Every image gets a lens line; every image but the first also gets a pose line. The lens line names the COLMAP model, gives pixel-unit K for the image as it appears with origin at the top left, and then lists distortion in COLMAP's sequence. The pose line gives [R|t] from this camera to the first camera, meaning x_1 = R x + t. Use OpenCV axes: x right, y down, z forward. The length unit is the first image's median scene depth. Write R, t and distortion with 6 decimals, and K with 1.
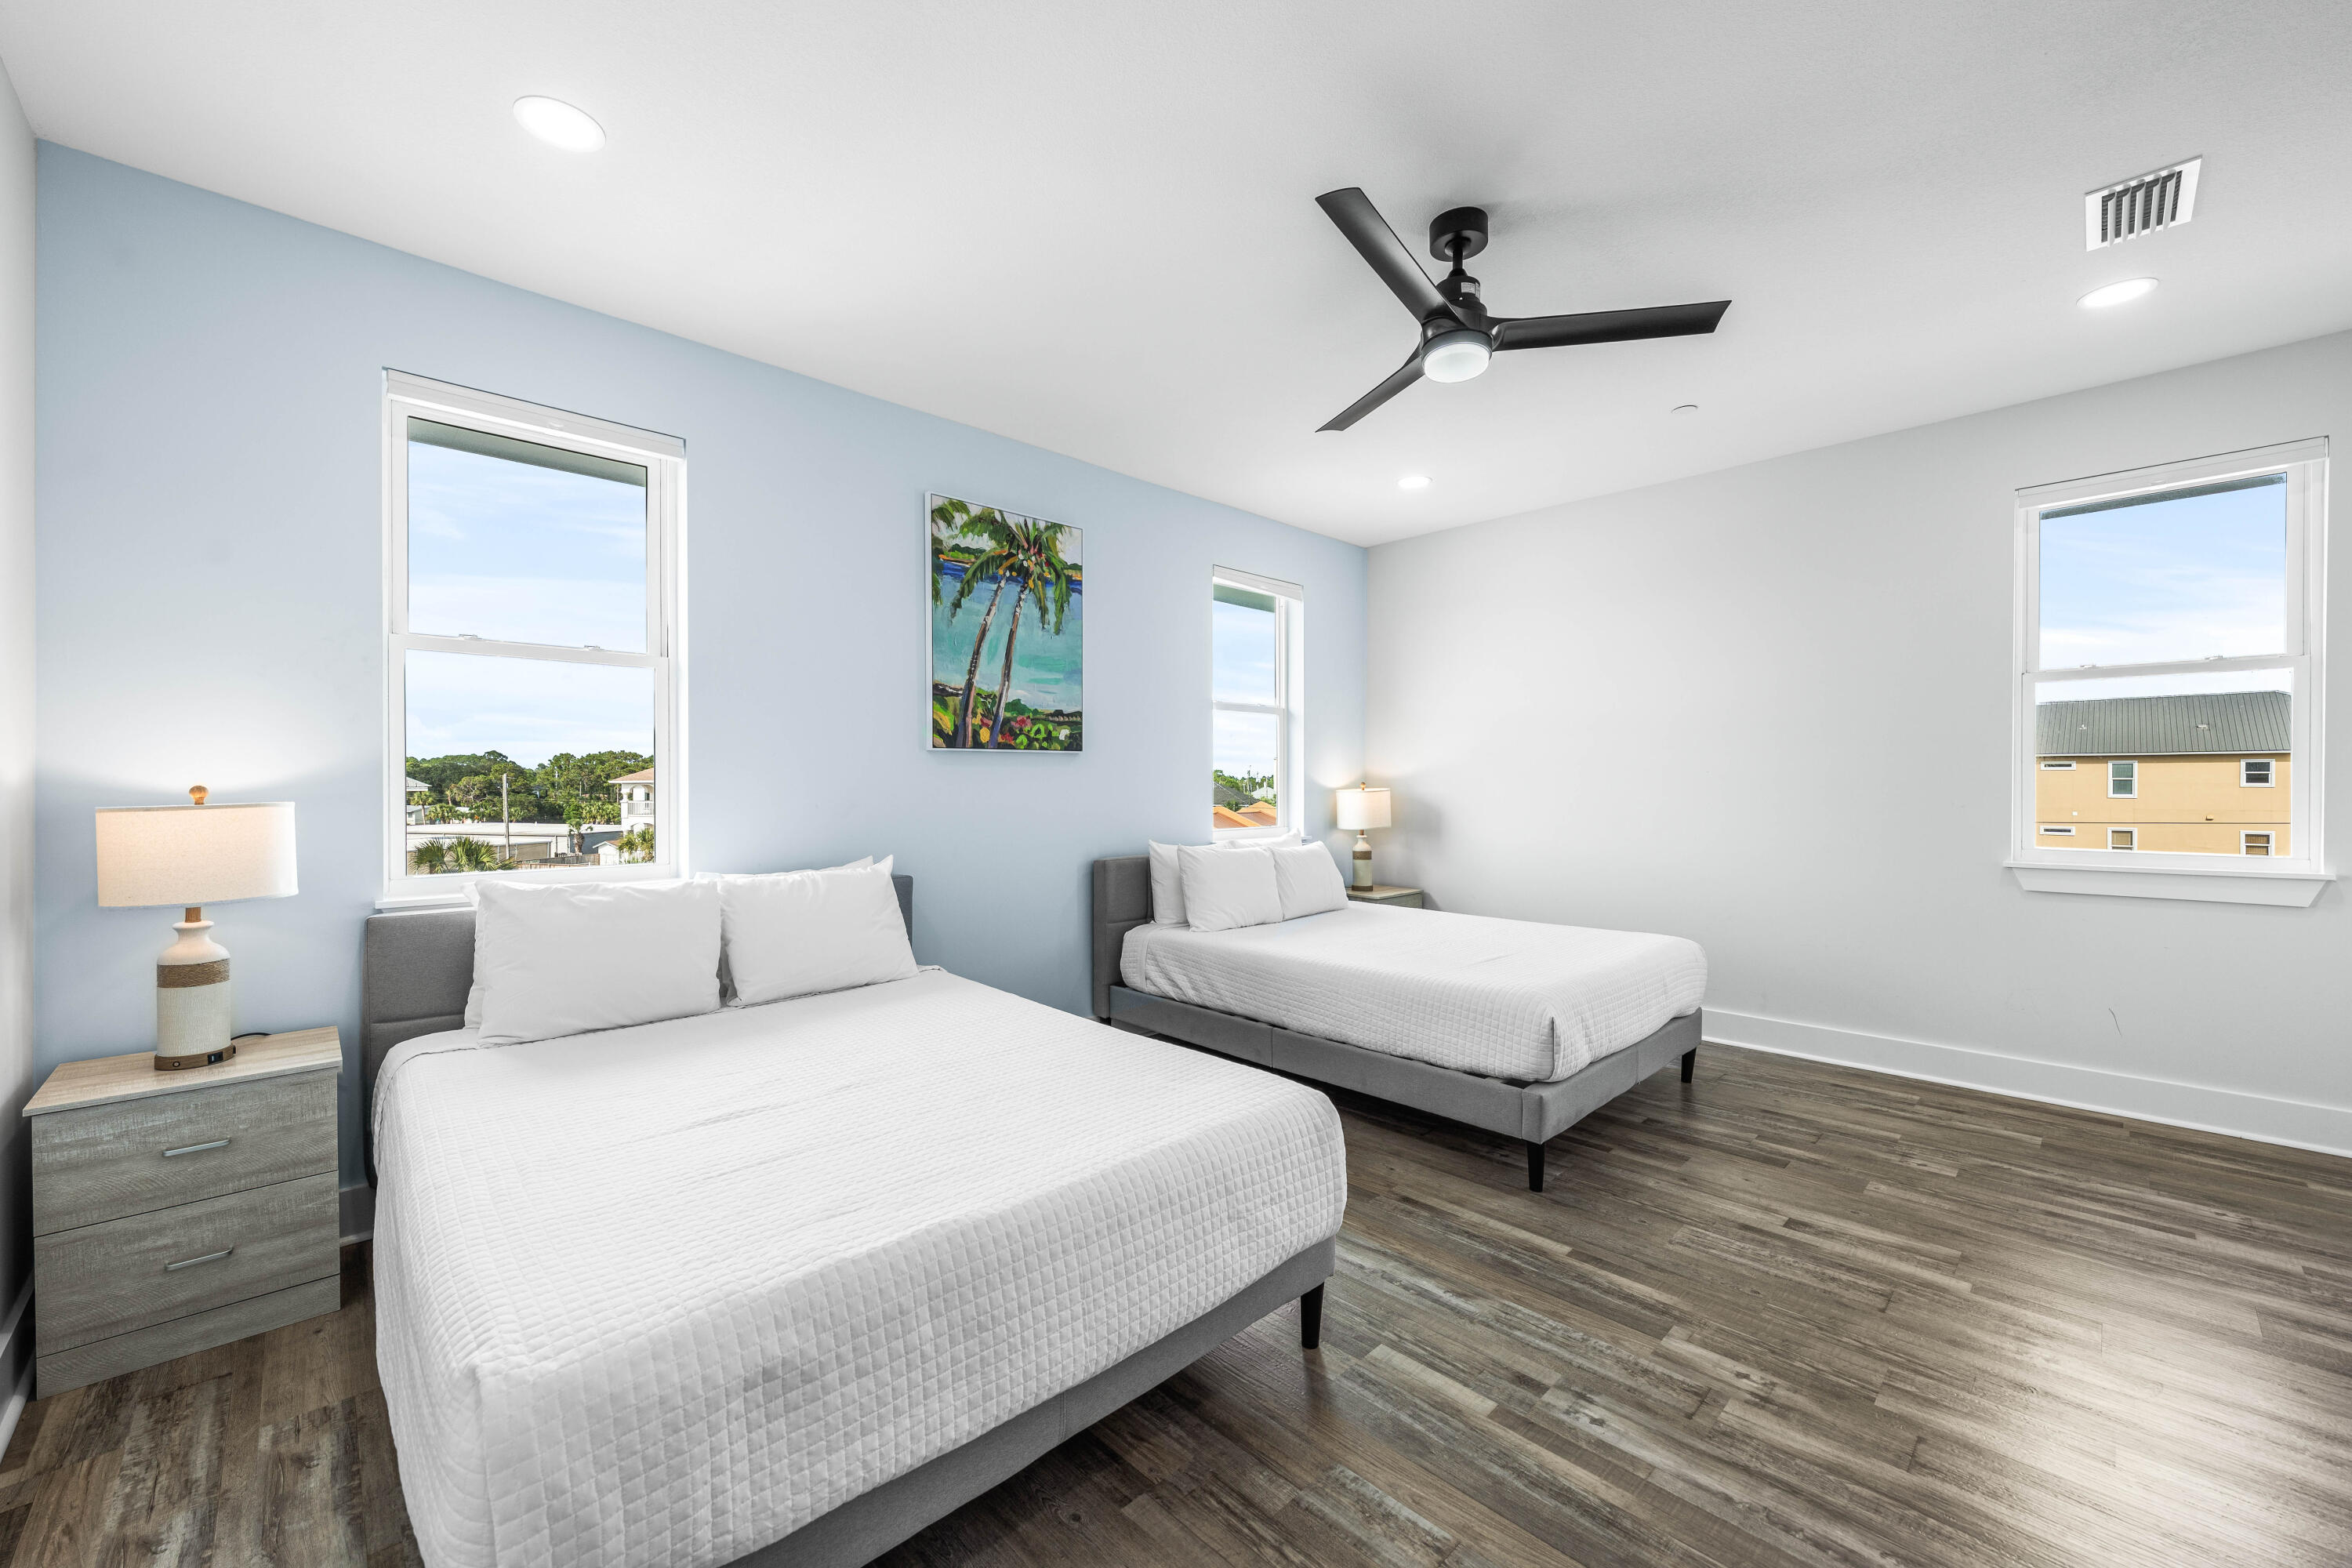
lens RADIAL K [[932.2, 0, 1180.4], [0, 932.2, 785.4], [0, 0, 1]] dist [0.003125, -0.001376]
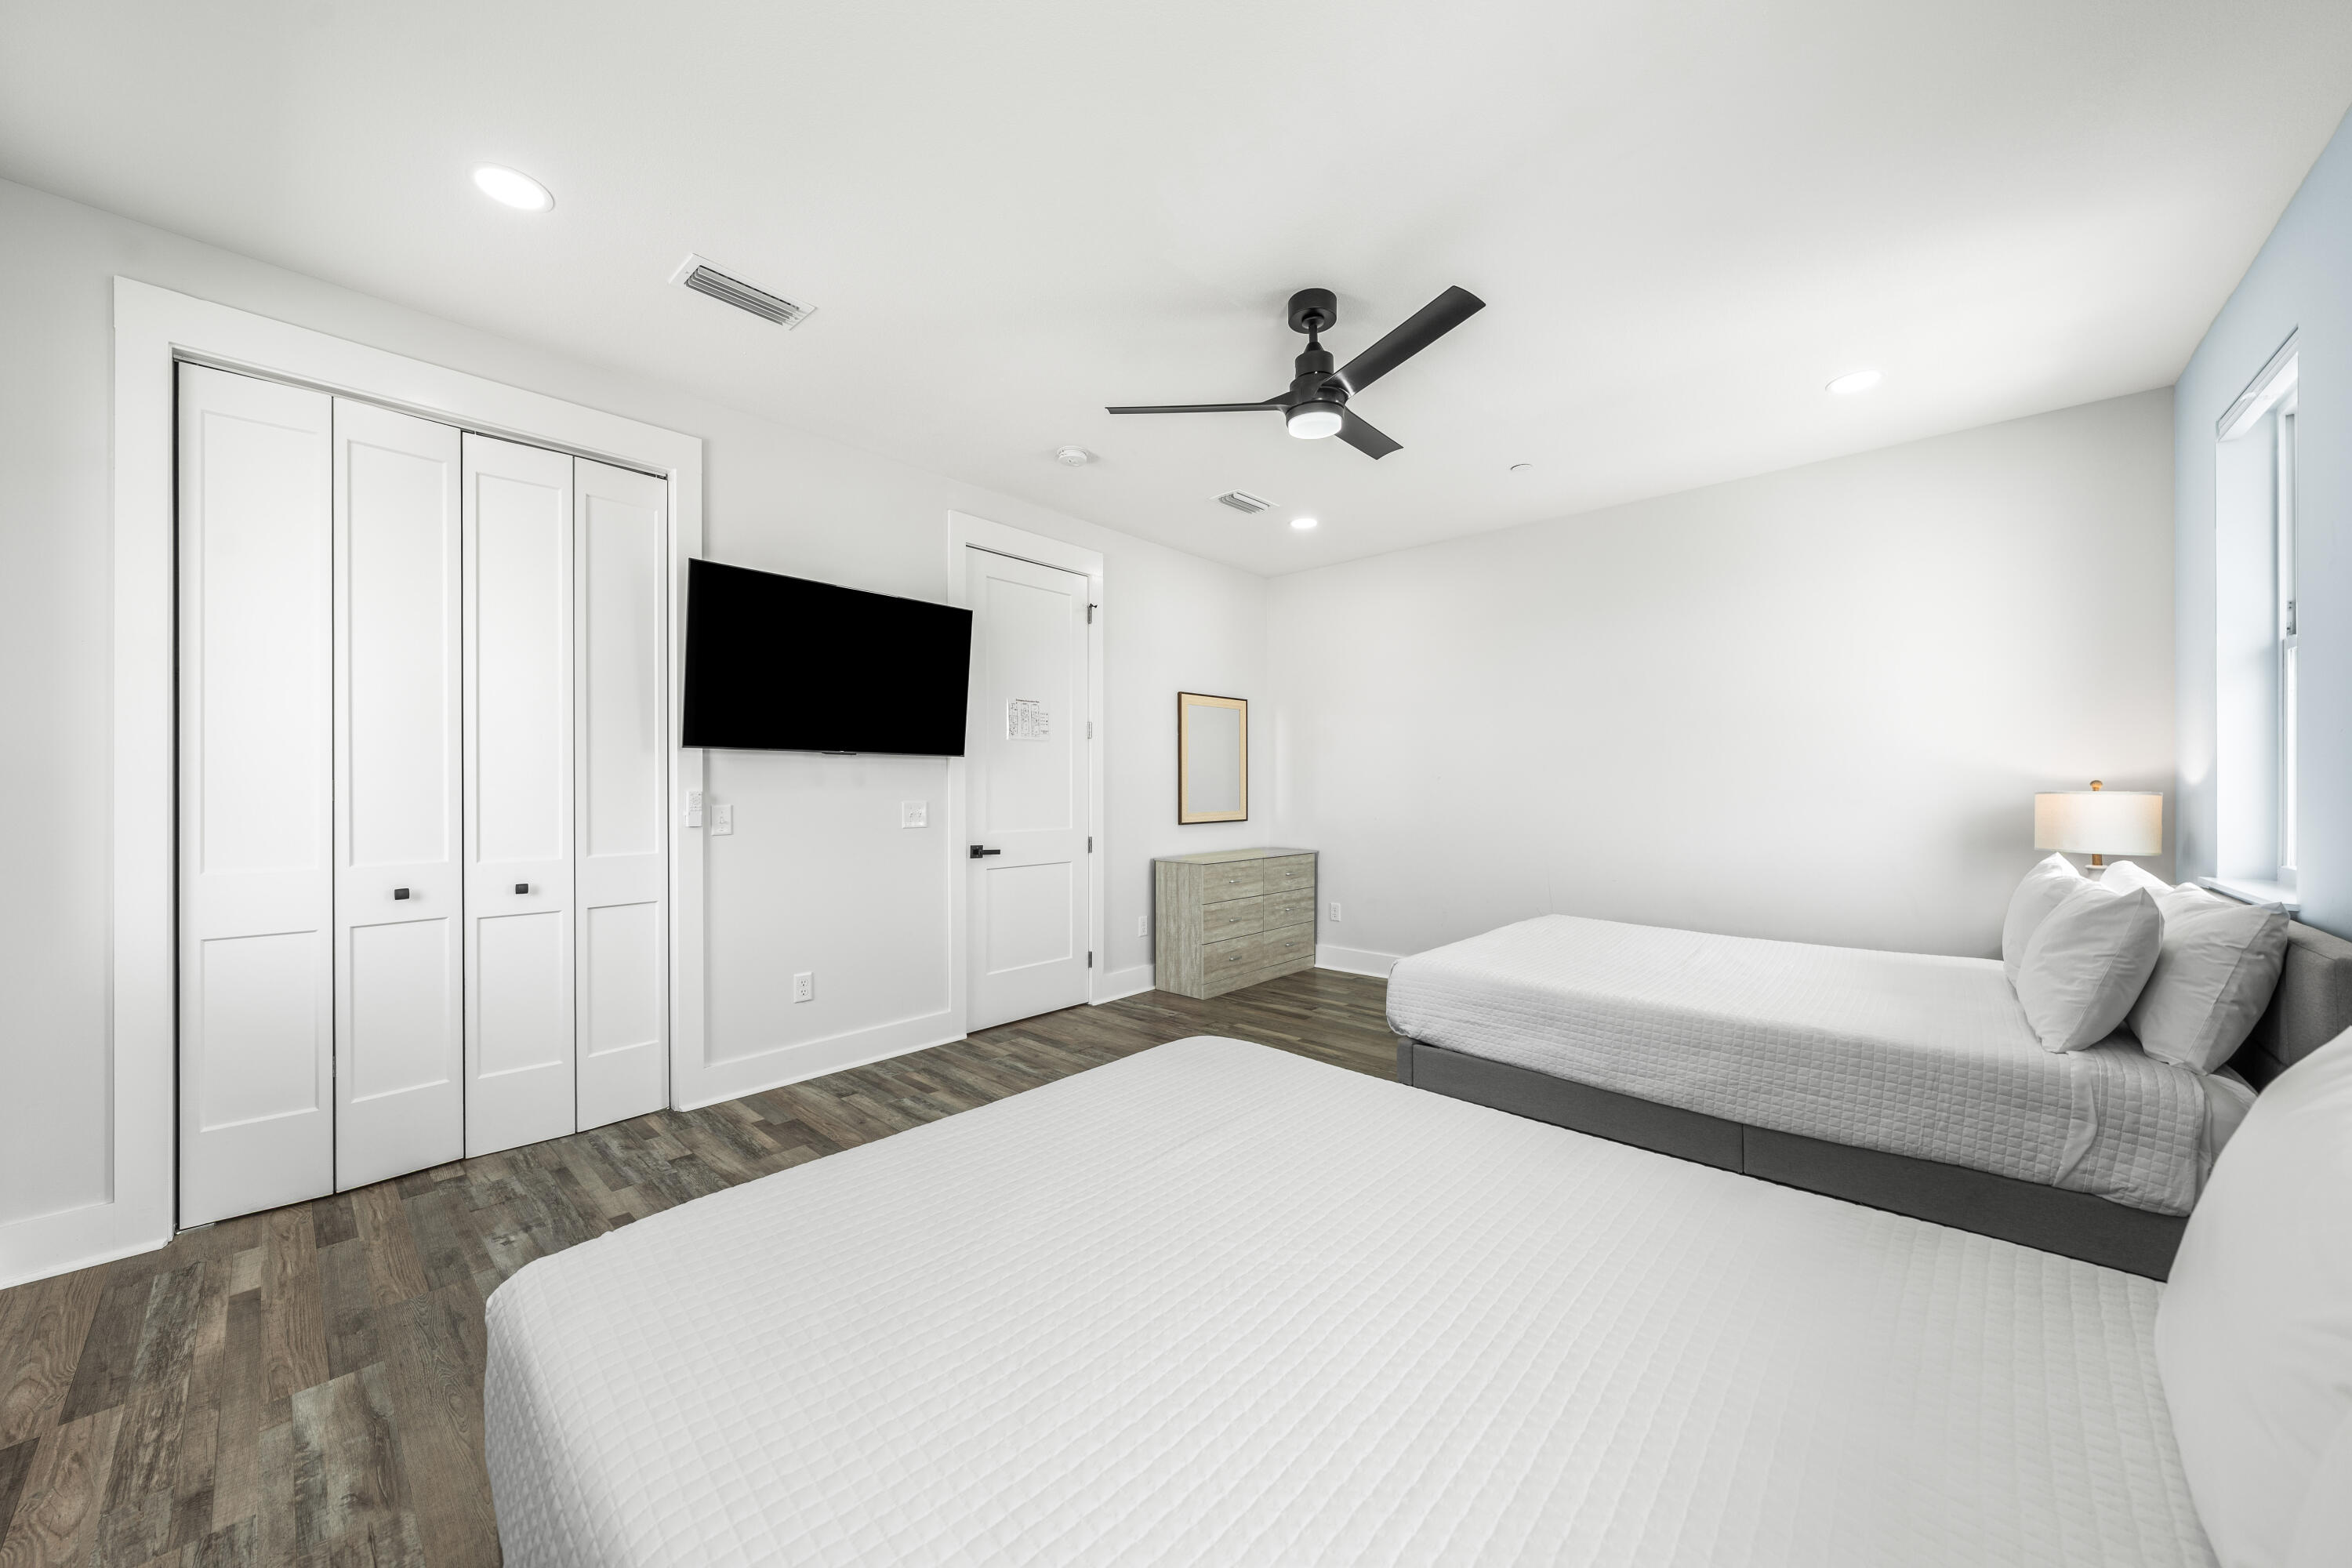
lens RADIAL K [[830.9, 0, 1170.9], [0, 830.9, 782.8], [0, 0, 1]] dist [0.000484, -0.000157]
pose [[-0.995274, 0.005383, -0.096955, 0.481242], [0.005291, 0.999985, 0.001207, -0.001662], [0.096960, 0.000689, -0.995288, 1.742158]]
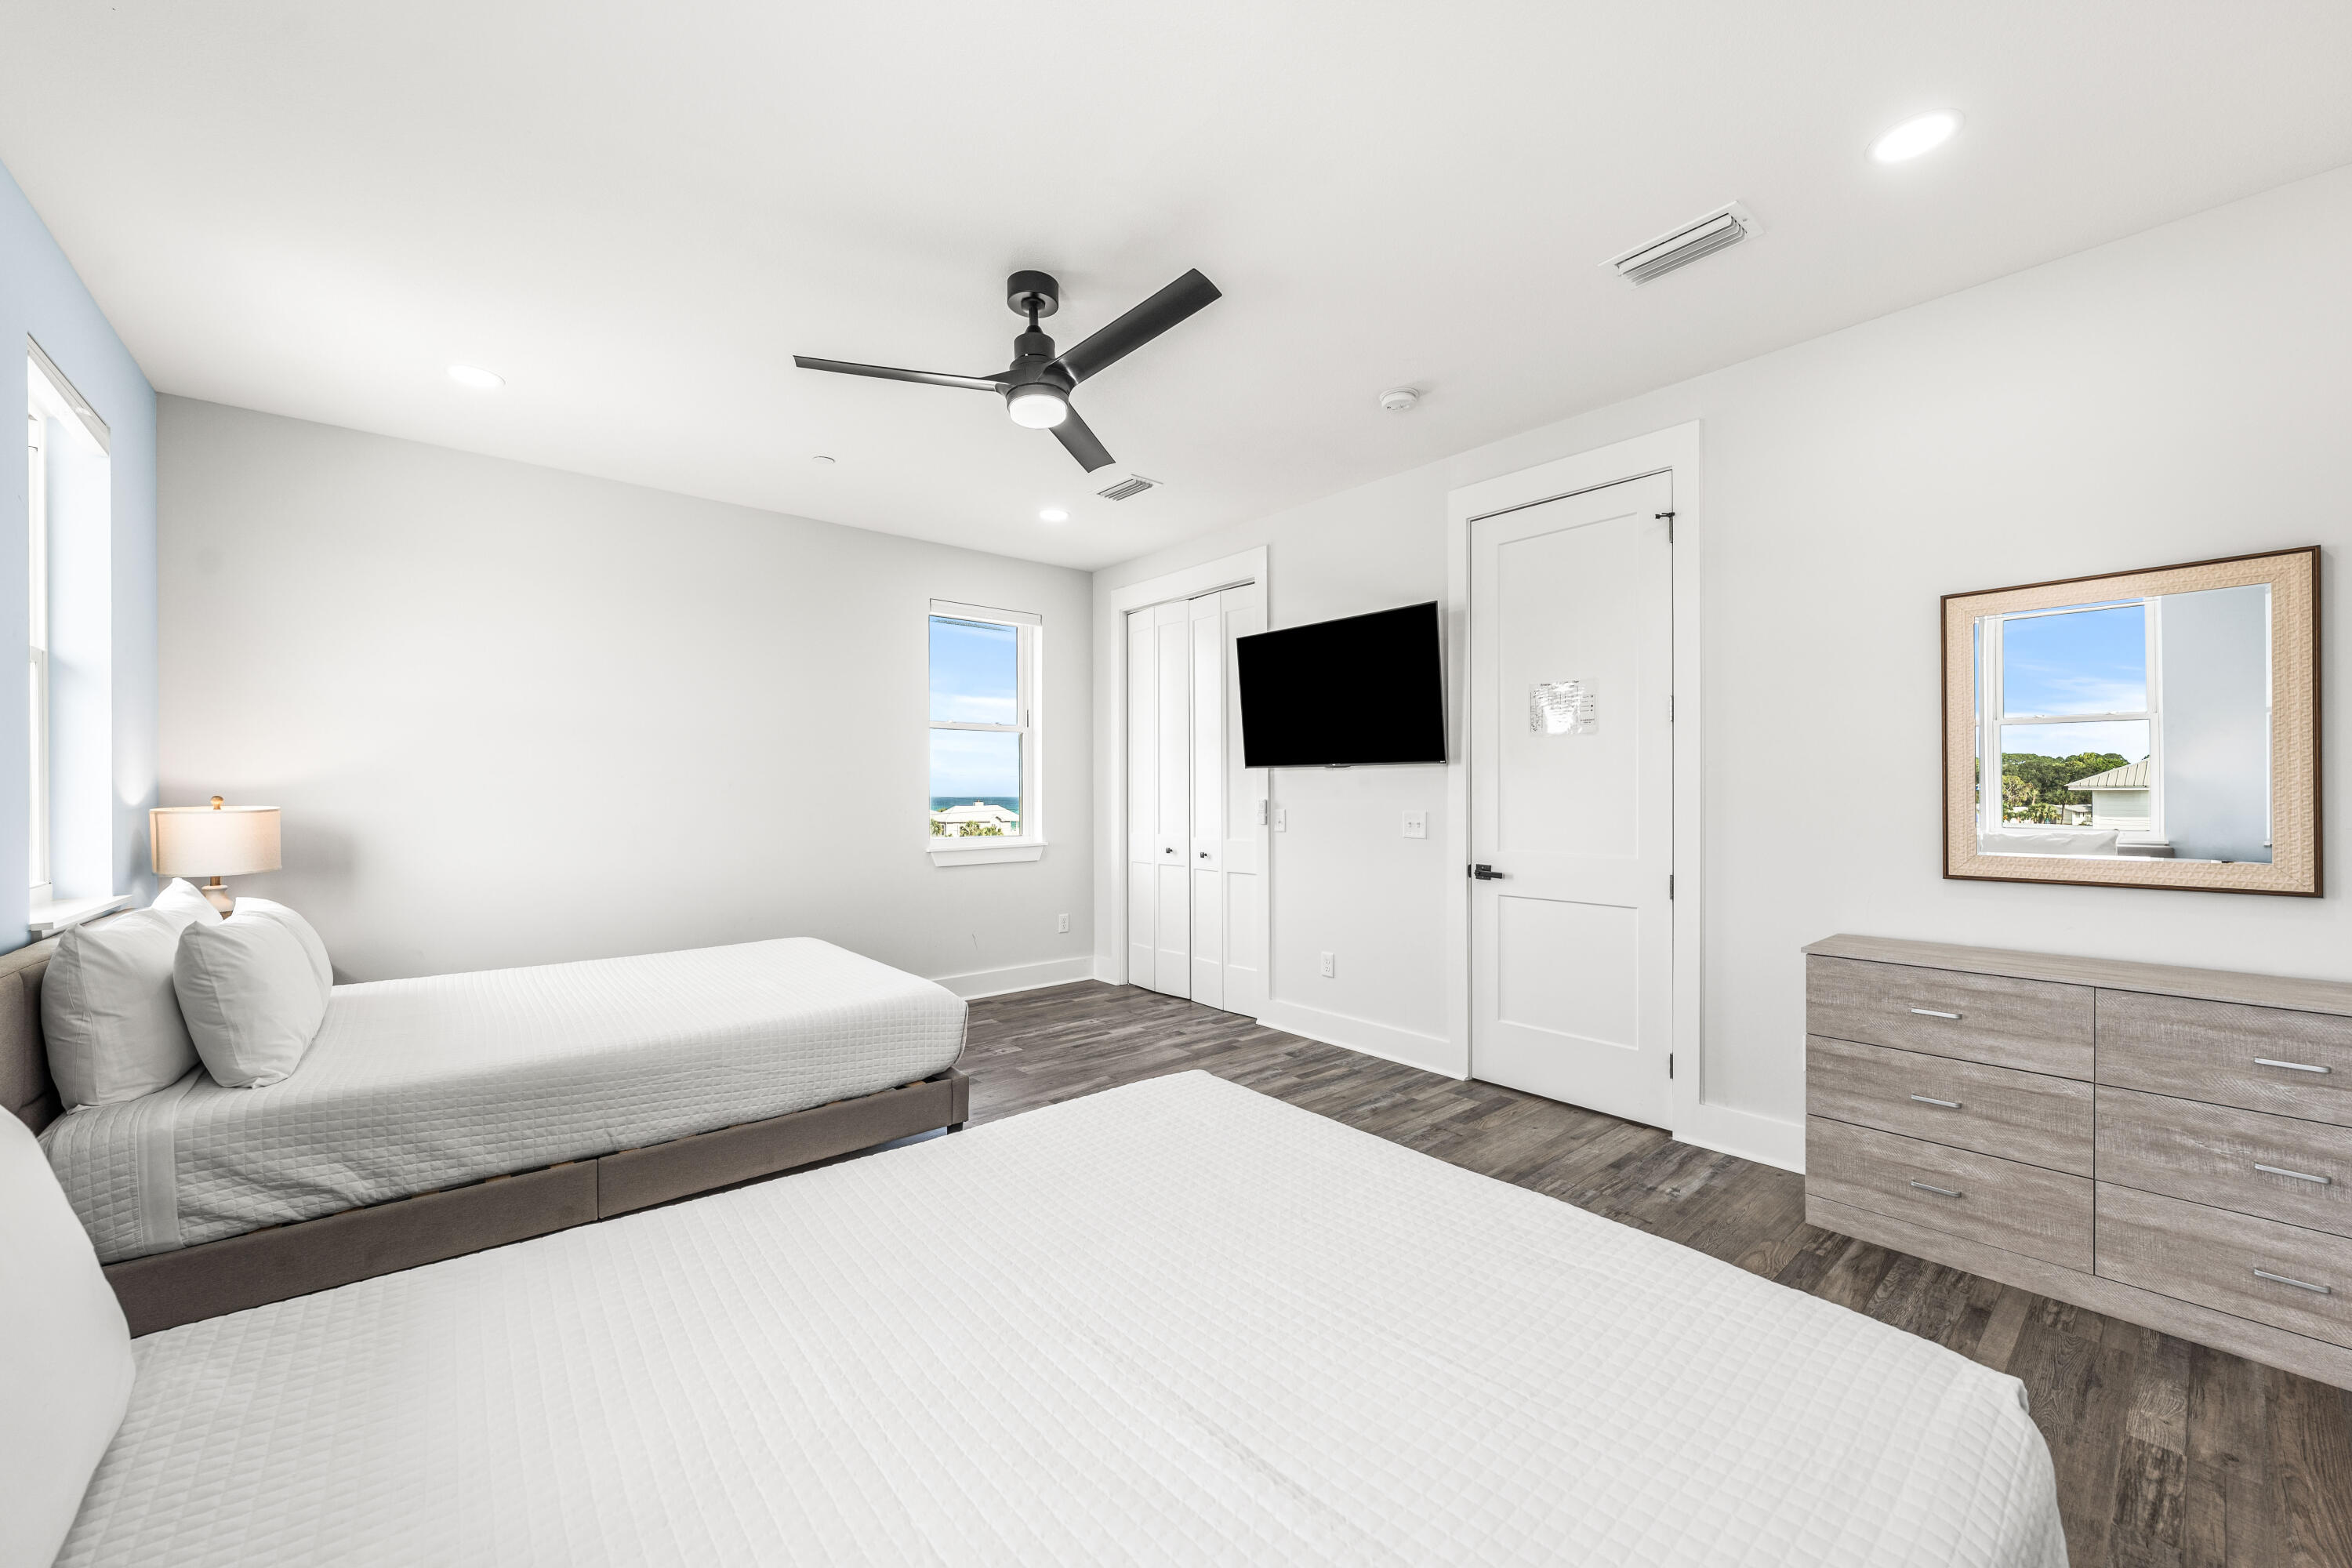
lens RADIAL K [[896.1, 0, 1179.6], [0, 896.1, 795.0], [0, 0, 1]] dist [-0.024361, 0.000749]
pose [[0.035714, 0.001280, 0.999361, -0.646053], [0.006958, 0.999975, -0.001529, 0.002058], [-0.999338, 0.007008, 0.035704, 0.692698]]
